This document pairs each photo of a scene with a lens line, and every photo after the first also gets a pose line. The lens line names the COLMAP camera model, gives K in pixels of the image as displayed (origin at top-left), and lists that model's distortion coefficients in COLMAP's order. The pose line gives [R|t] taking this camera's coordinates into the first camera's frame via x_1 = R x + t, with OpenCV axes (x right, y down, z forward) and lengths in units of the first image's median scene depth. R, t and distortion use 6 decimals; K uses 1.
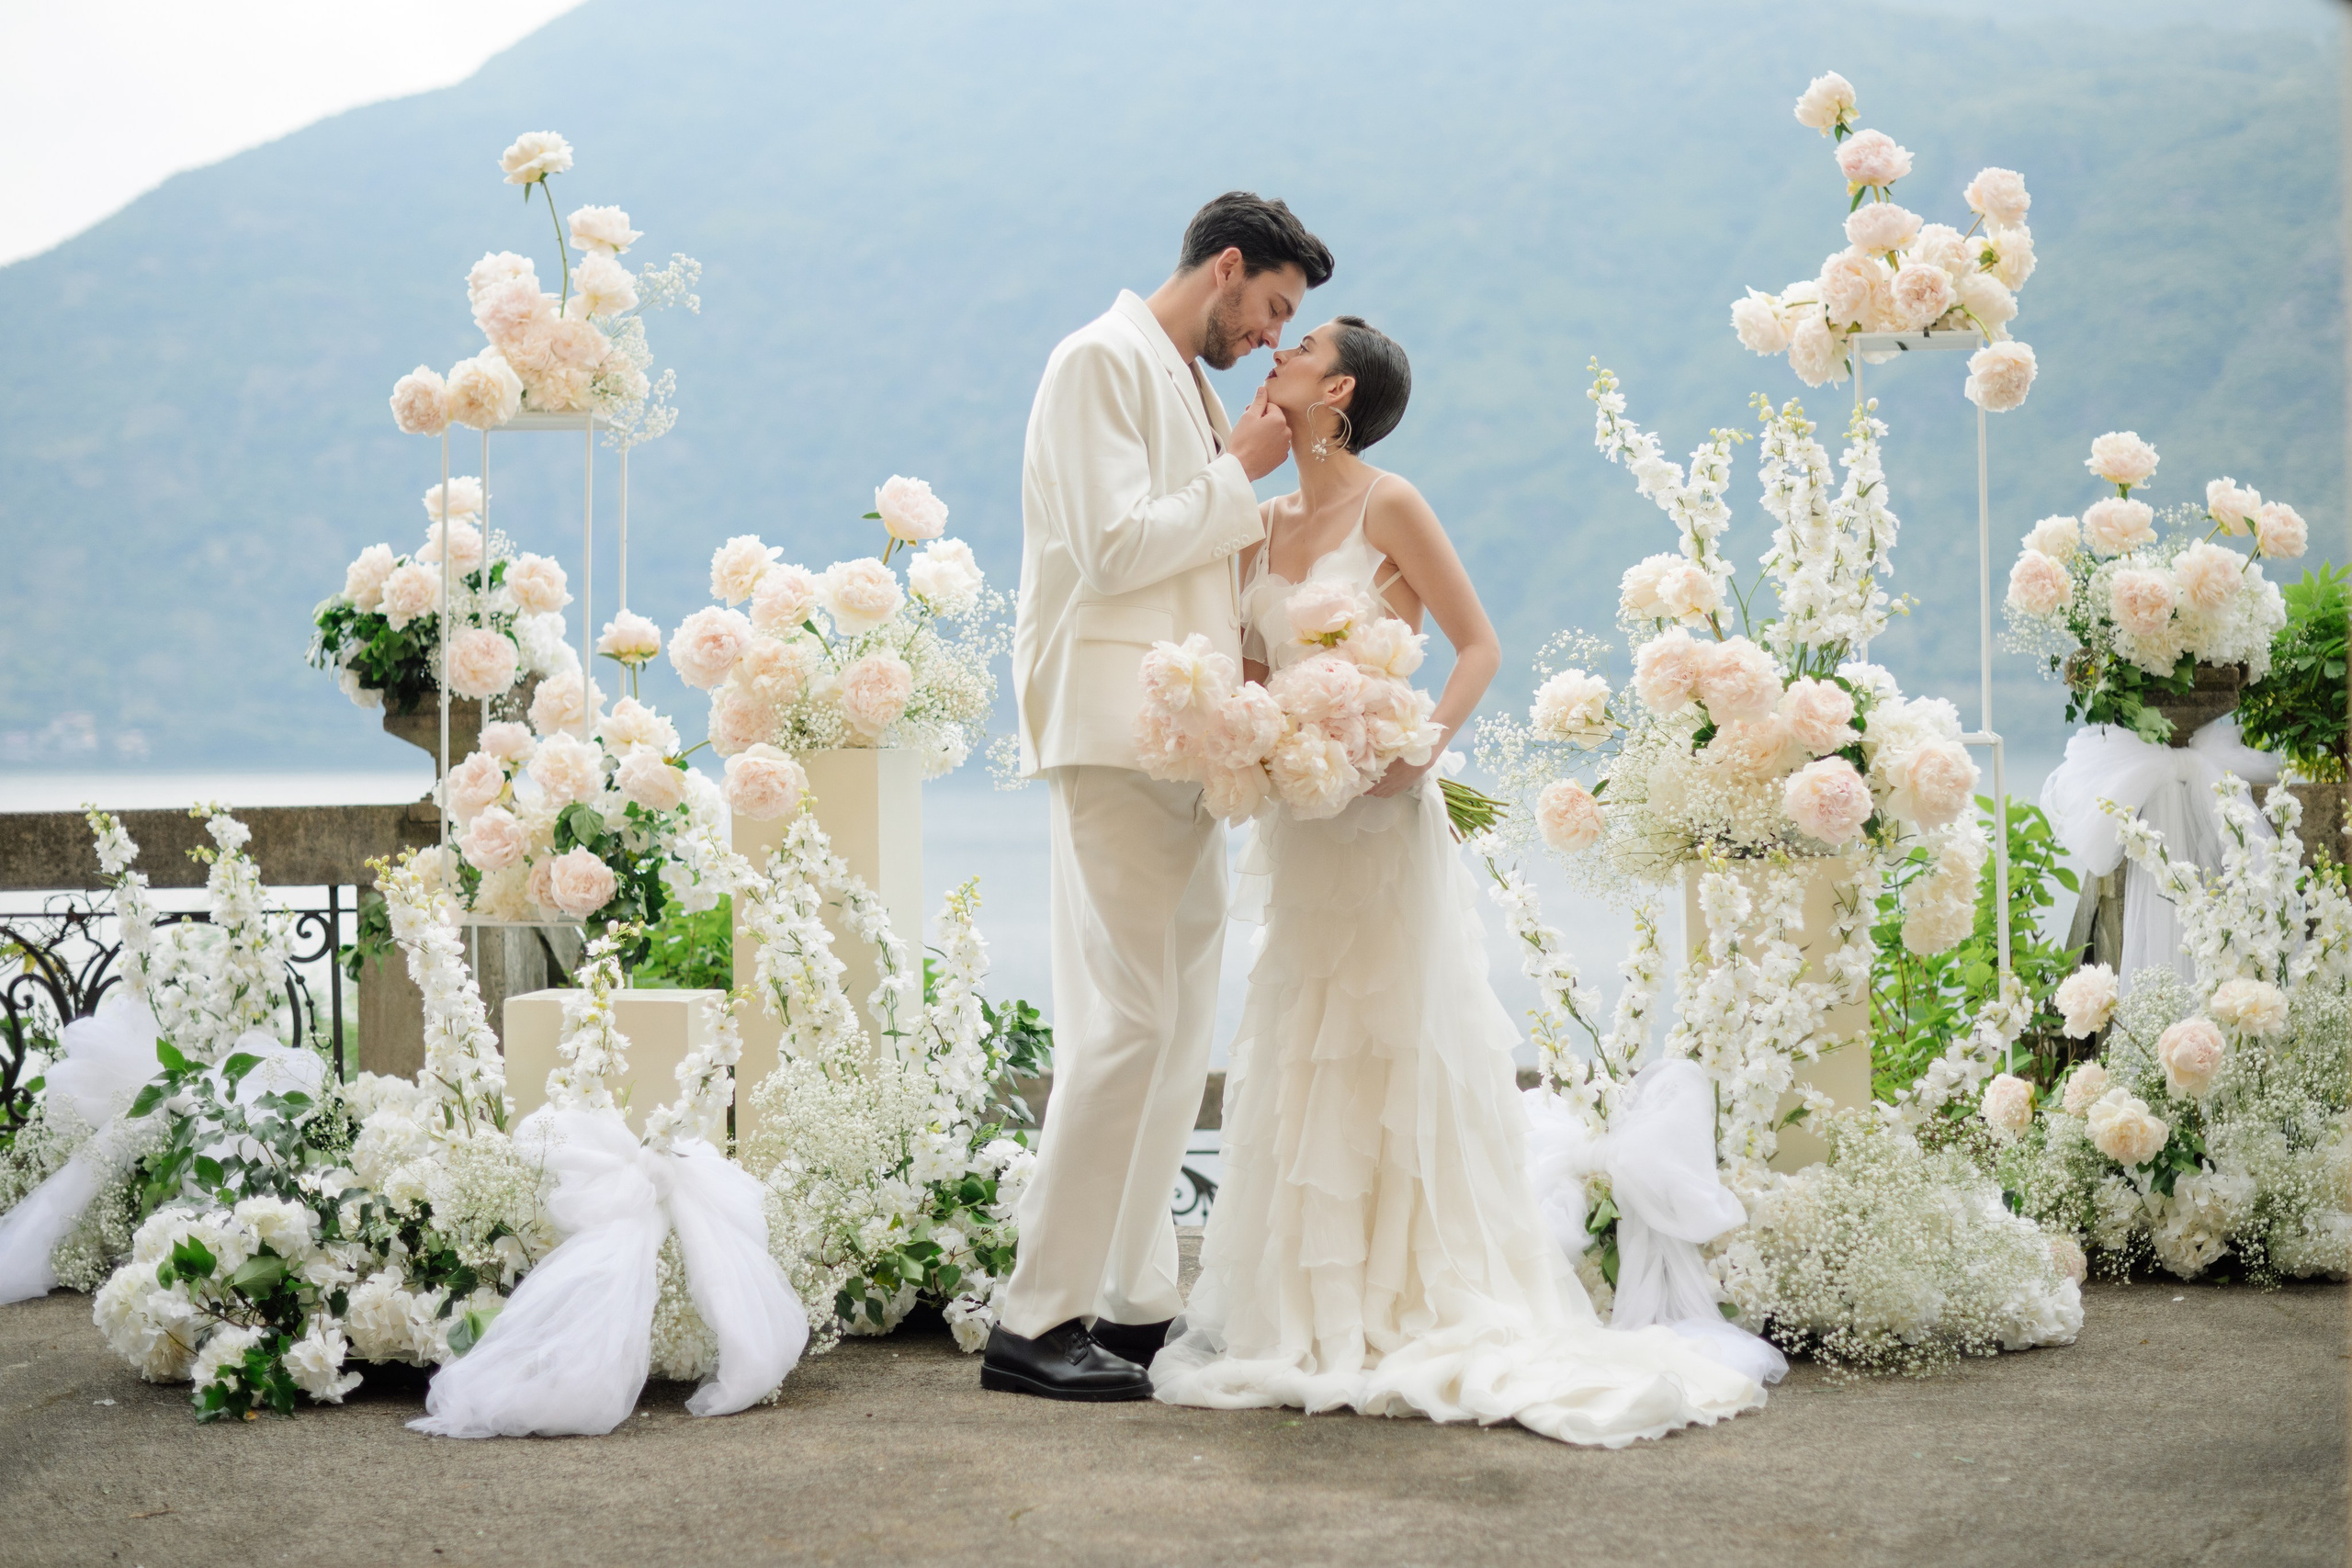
lens RADIAL K [[3777.8, 0, 1165.8], [0, 3777.8, 793.7], [0, 0, 1]] dist [-0.115979, 0.000000]
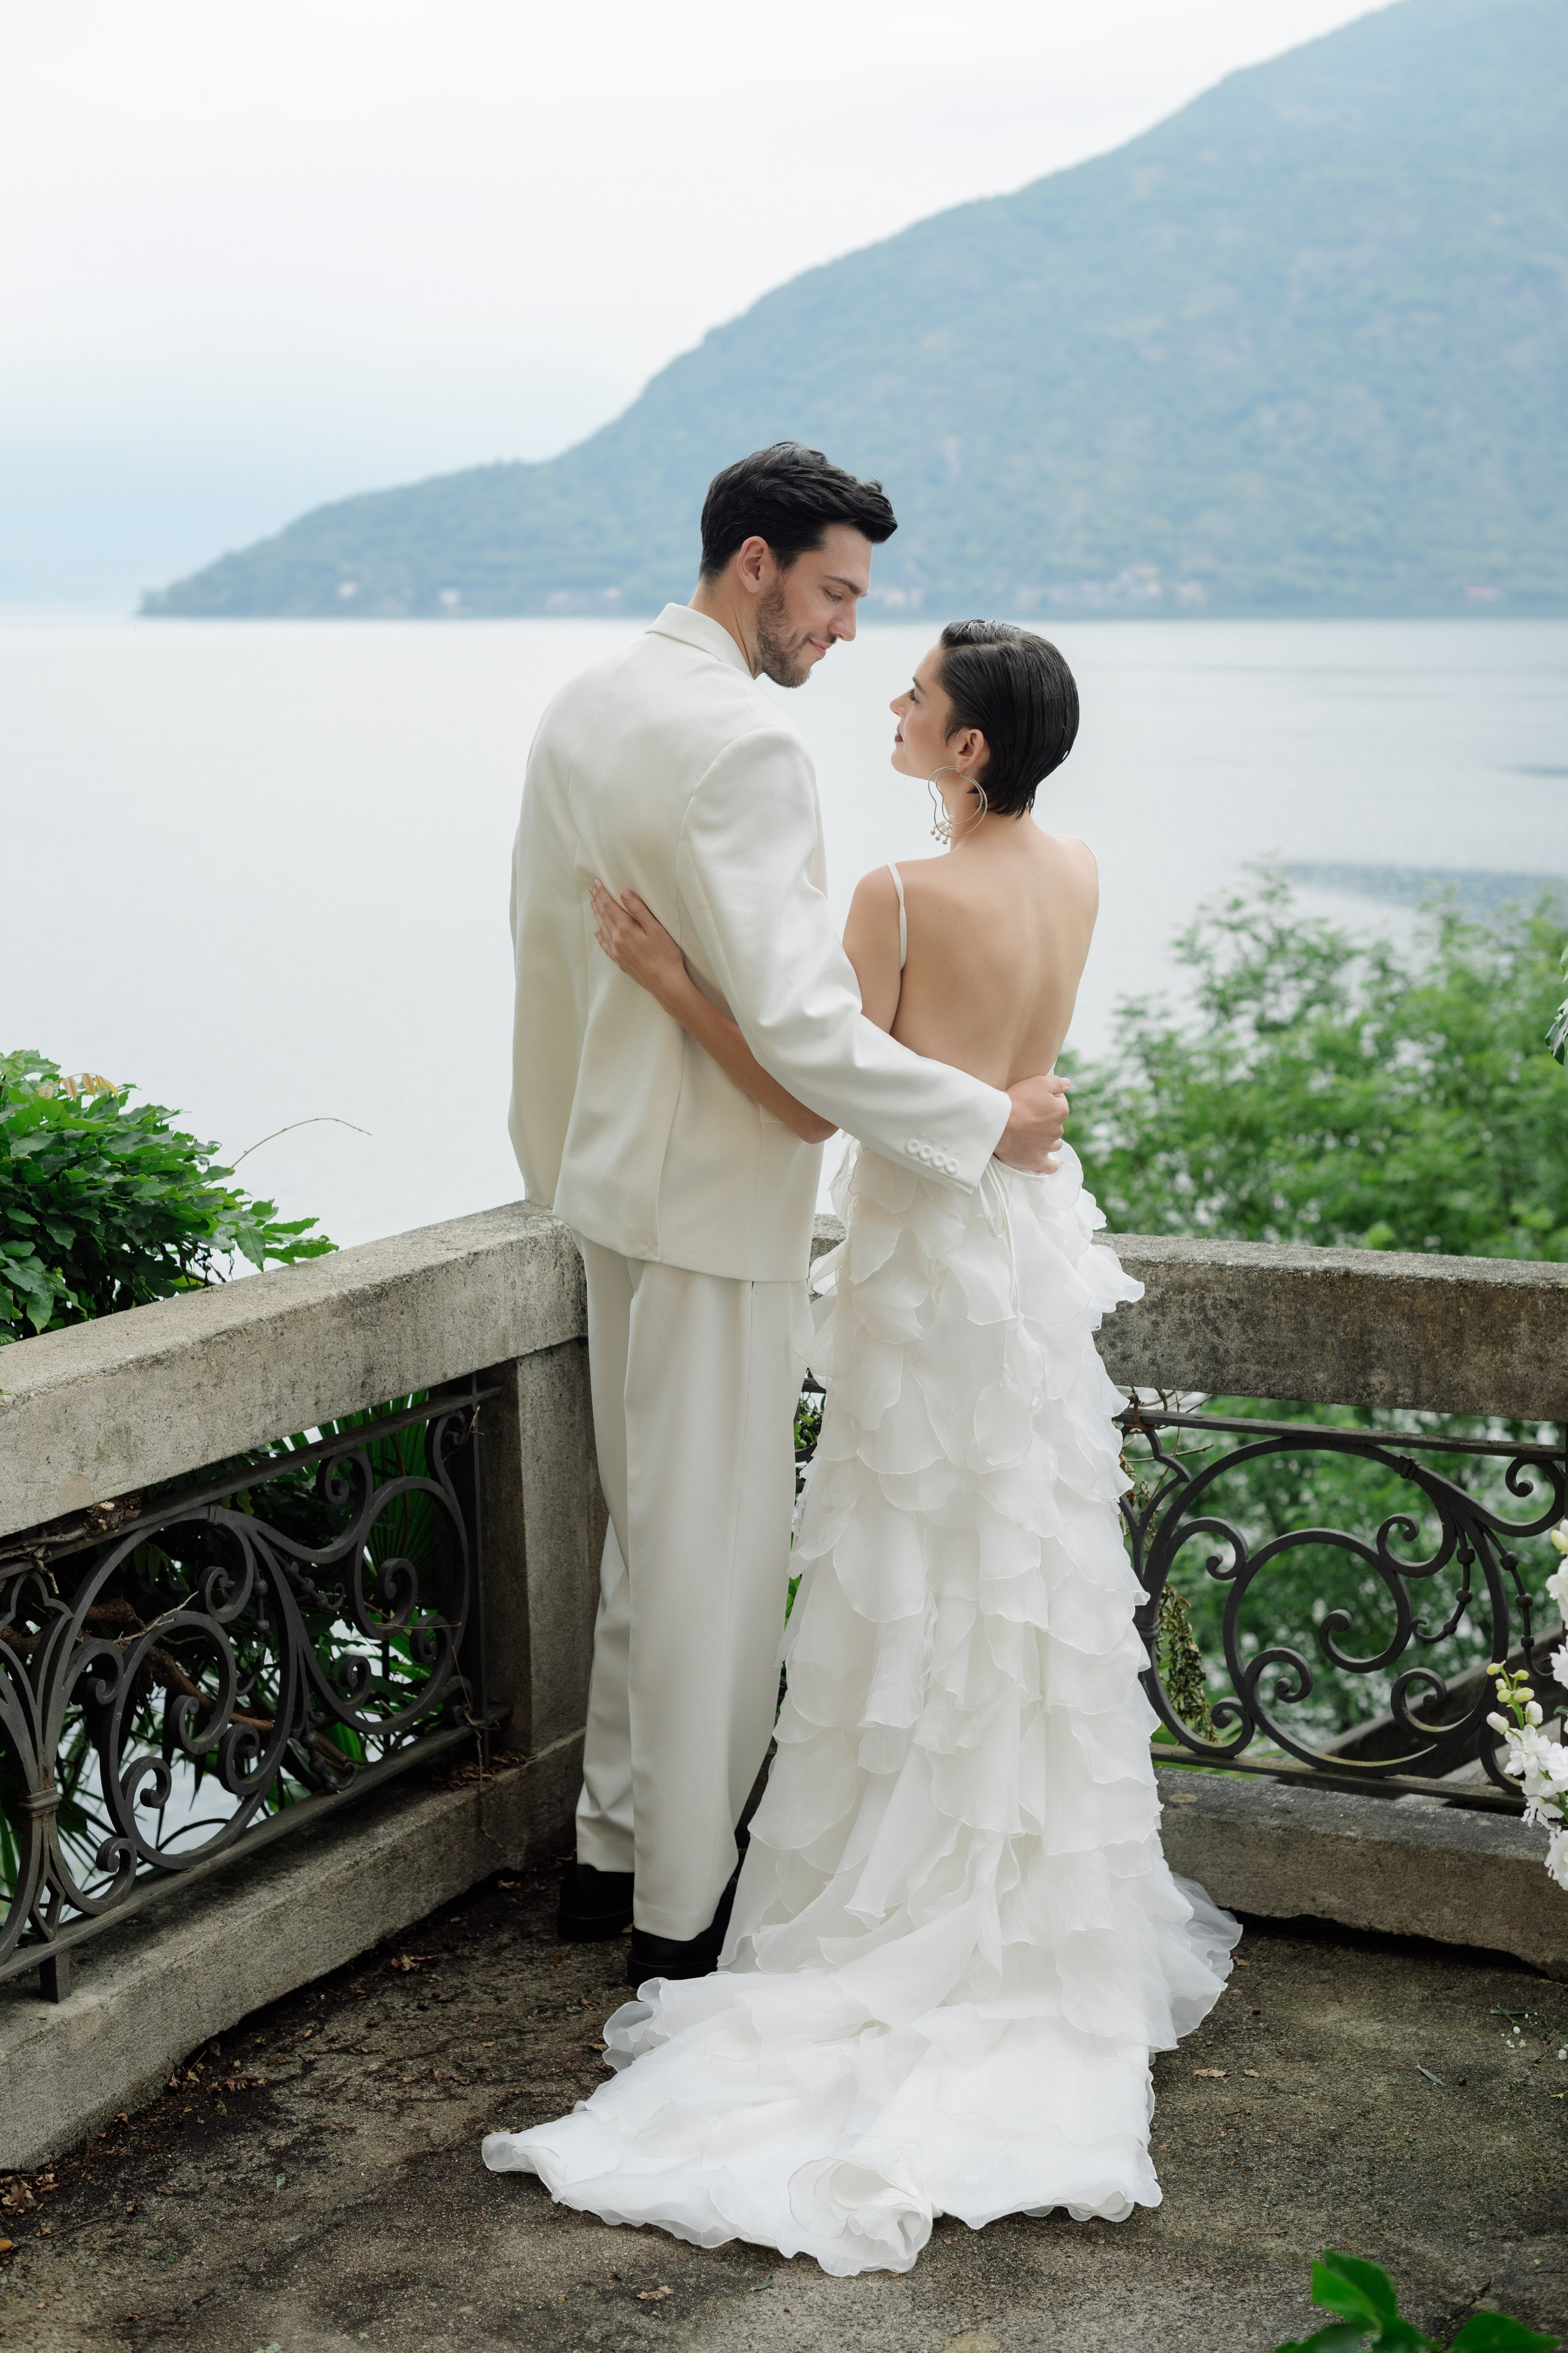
lens RADIAL K [[3396.3, 0, 781.5], [0, 3396.3, 1161.4], [0, 0, 1]] dist [-0.118608, 0.000000]
pose [[0.925614, 0.056672, -0.374201, -0.163812], [0.001527, 0.988158, 0.153432, -0.108997], [0.378465, -0.142590, 0.914567, 0.555033]]
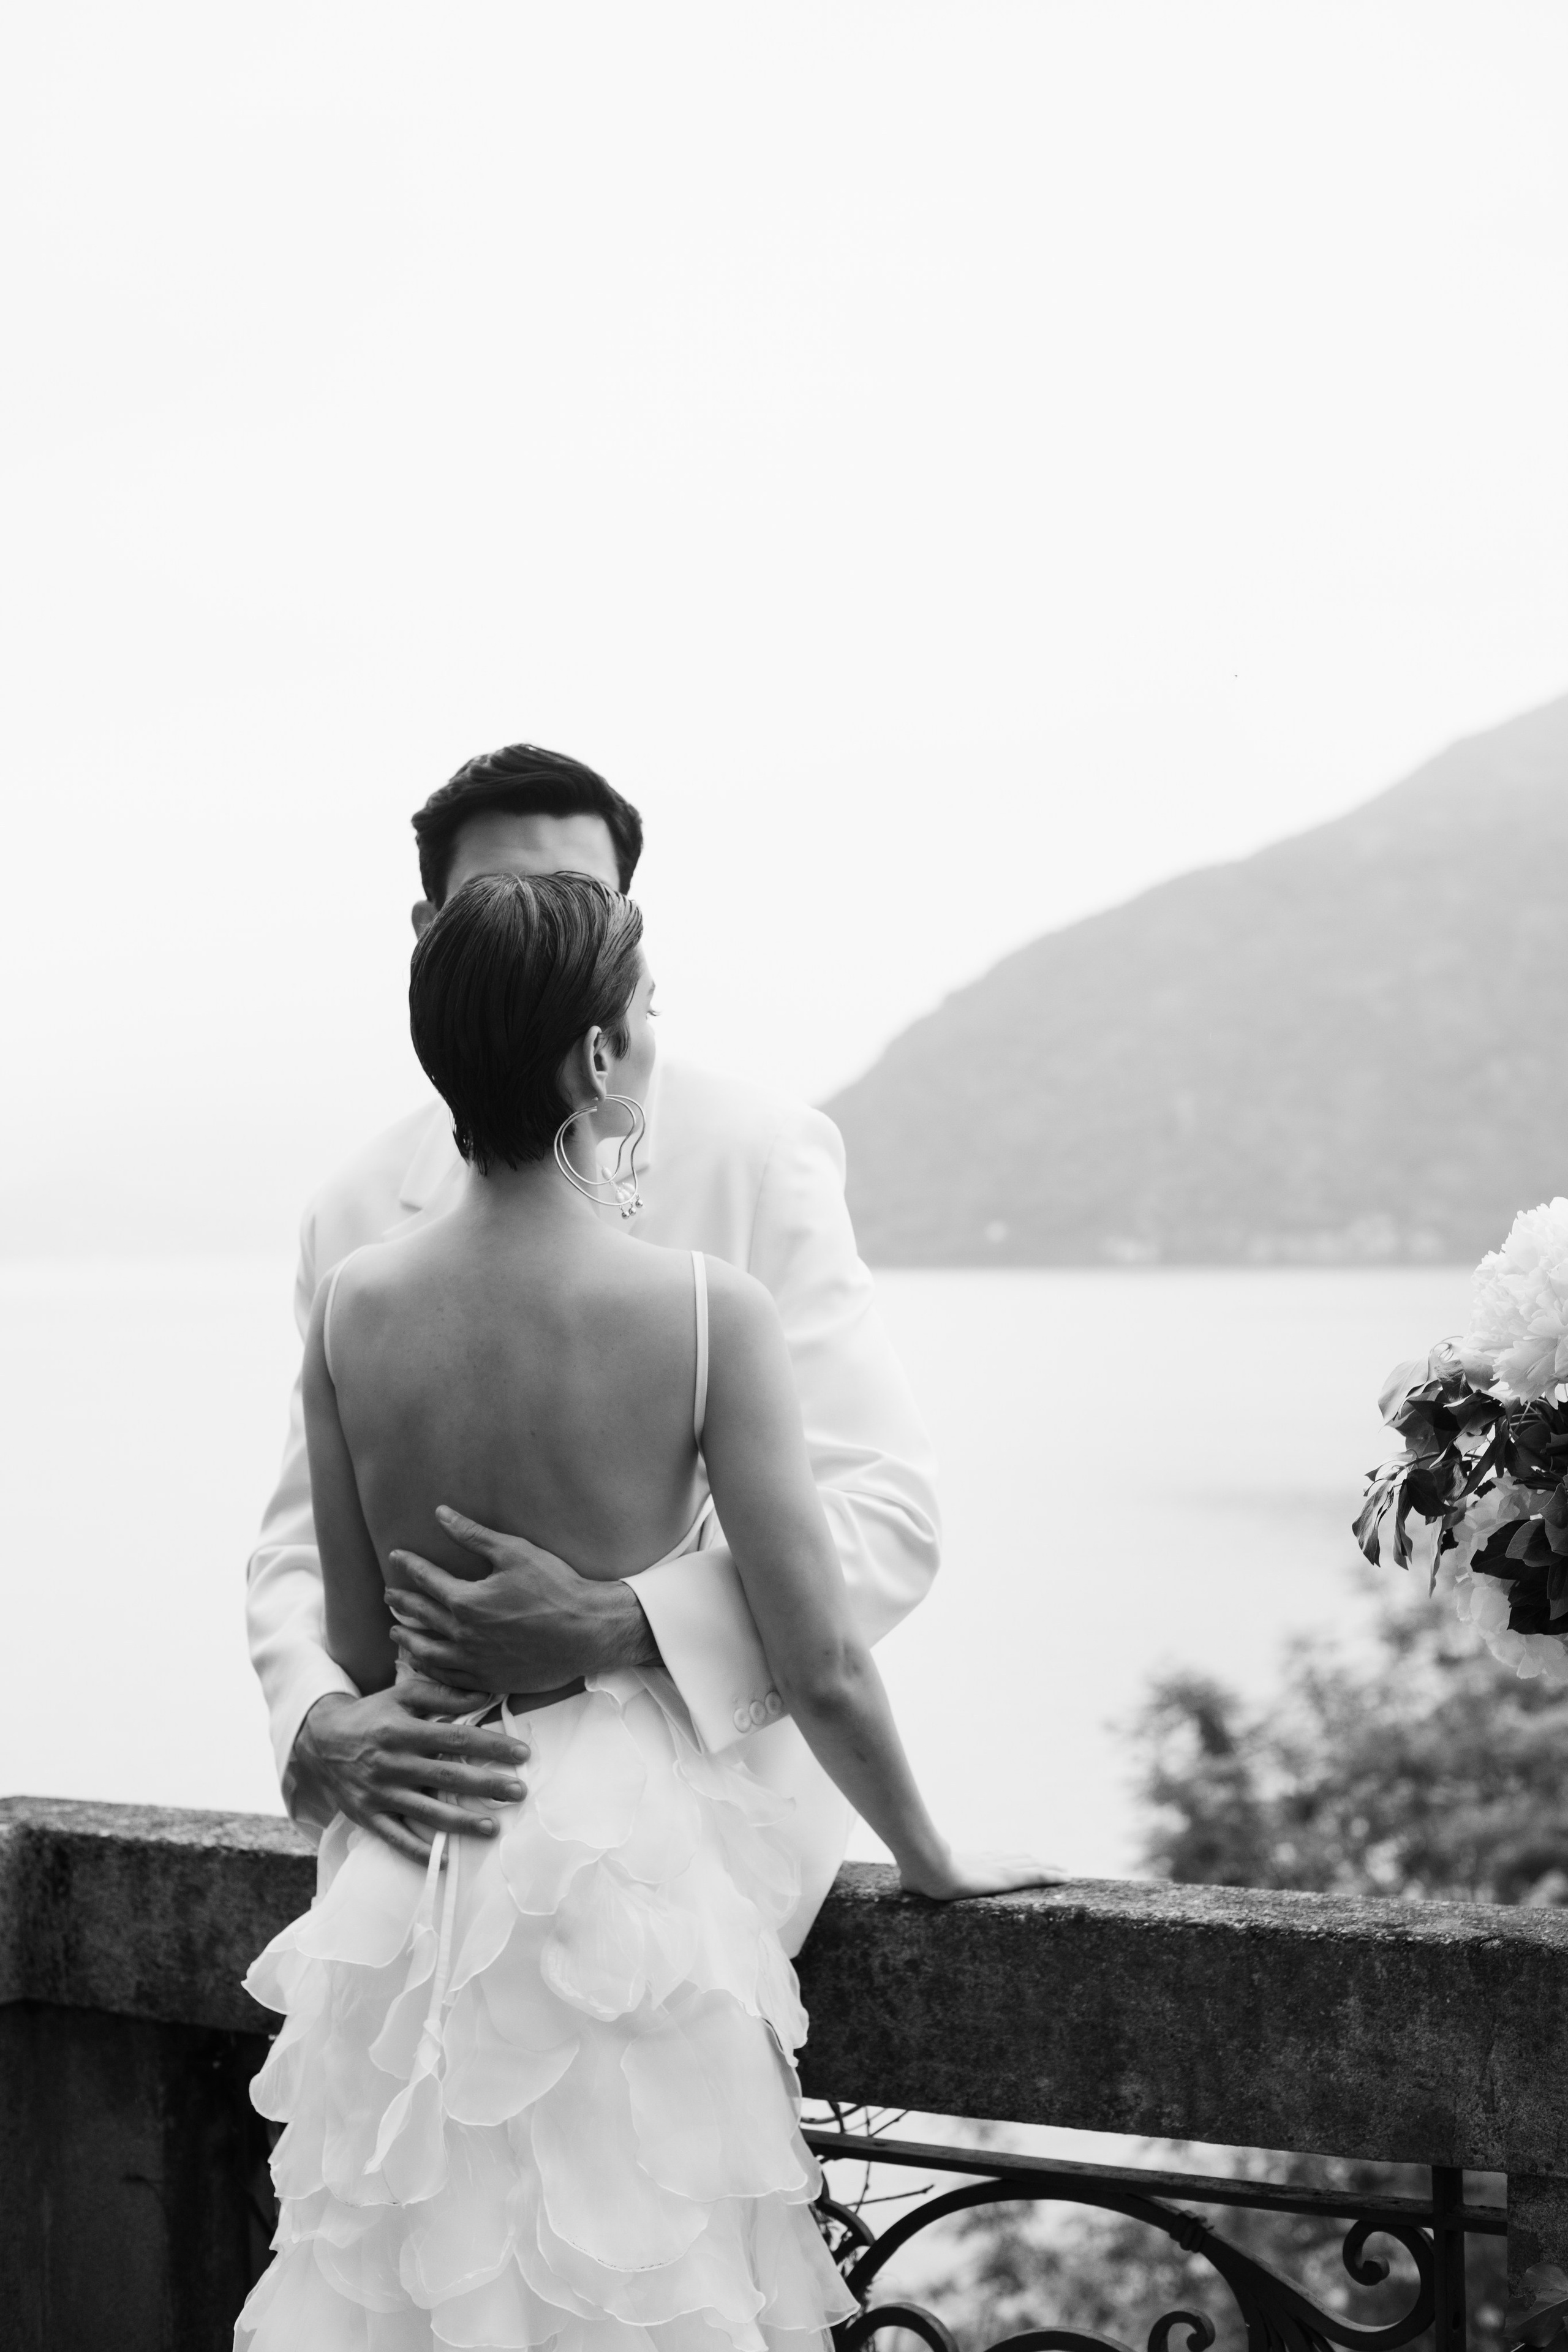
lens RADIAL K [[3395.2, 0, 805.6], [0, 3395.2, 1193.2], [0, 0, 1]] dist [-0.118608, 0.000000]
pose [[0.900048, -0.016917, -0.435463, -0.157676], [0.004995, 0.999581, -0.028508, -0.065991], [0.435763, 0.023484, 0.899755, 0.791657]]
